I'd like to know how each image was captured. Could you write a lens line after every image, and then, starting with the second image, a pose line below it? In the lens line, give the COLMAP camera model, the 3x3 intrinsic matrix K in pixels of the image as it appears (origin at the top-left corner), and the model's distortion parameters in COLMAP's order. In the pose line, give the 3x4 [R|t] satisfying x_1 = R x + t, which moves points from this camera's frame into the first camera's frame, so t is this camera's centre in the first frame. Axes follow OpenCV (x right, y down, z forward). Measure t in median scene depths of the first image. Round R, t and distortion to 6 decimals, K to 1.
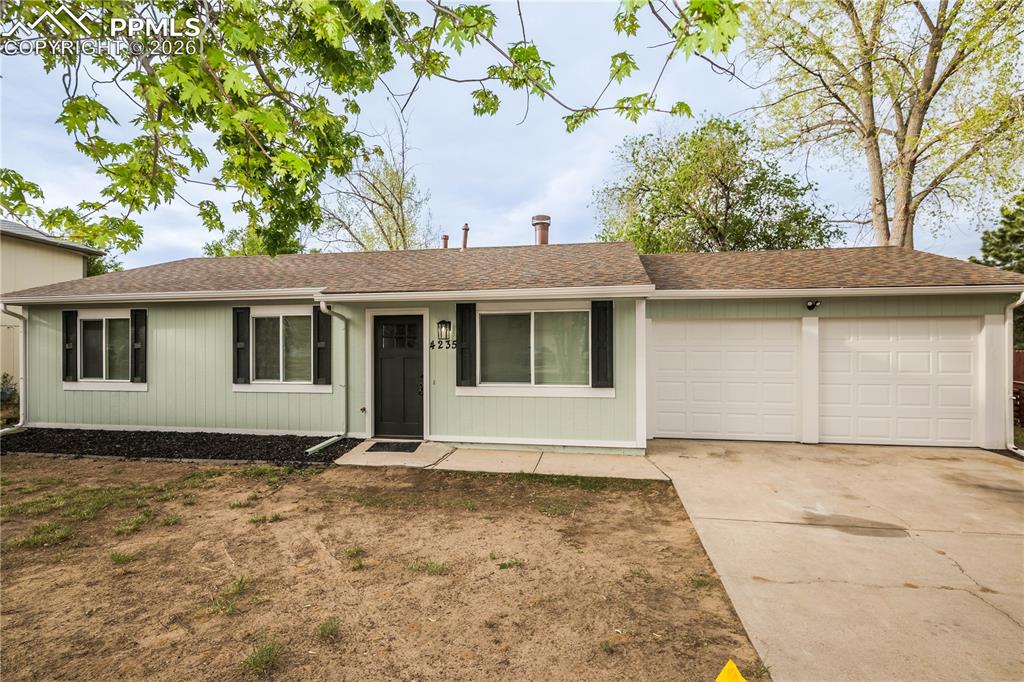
lens RADIAL K [[501.5, 0, 513.1], [0, 501.5, 341.2], [0, 0, 1]] dist [-0.002562, -0.005503]
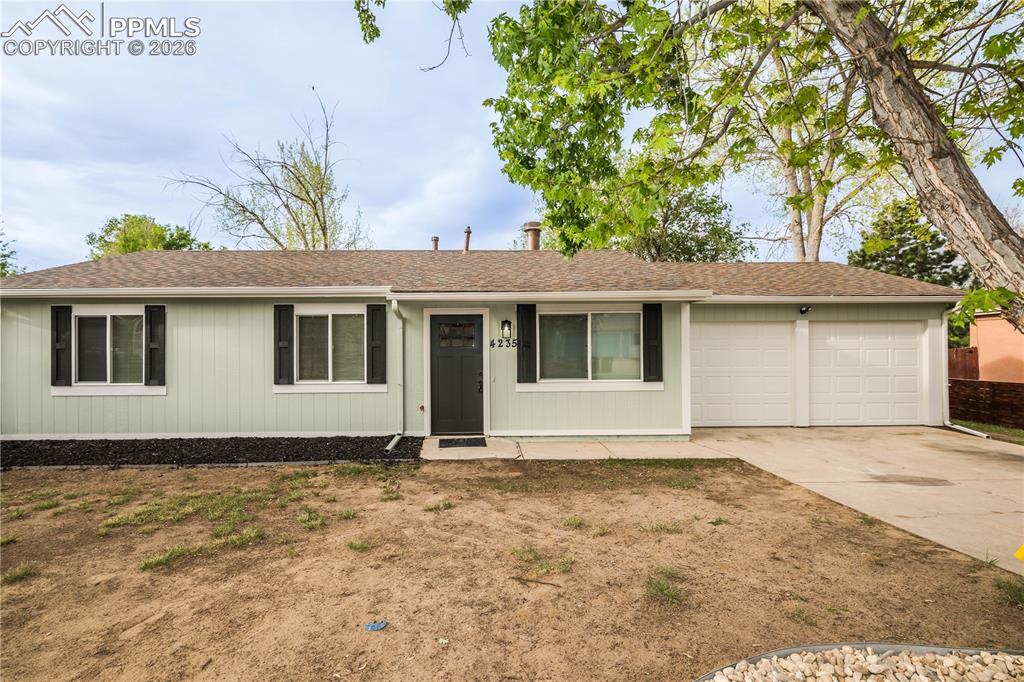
lens RADIAL K [[501.5, 0, 530.3], [0, 501.5, 337.9], [0, 0, 1]] dist [-0.002562, -0.005503]
pose [[0.979500, 0.001733, 0.201435, -0.297323], [0.001181, 0.999896, -0.014345, 0.010996], [-0.201439, 0.014289, 0.979397, -0.035841]]
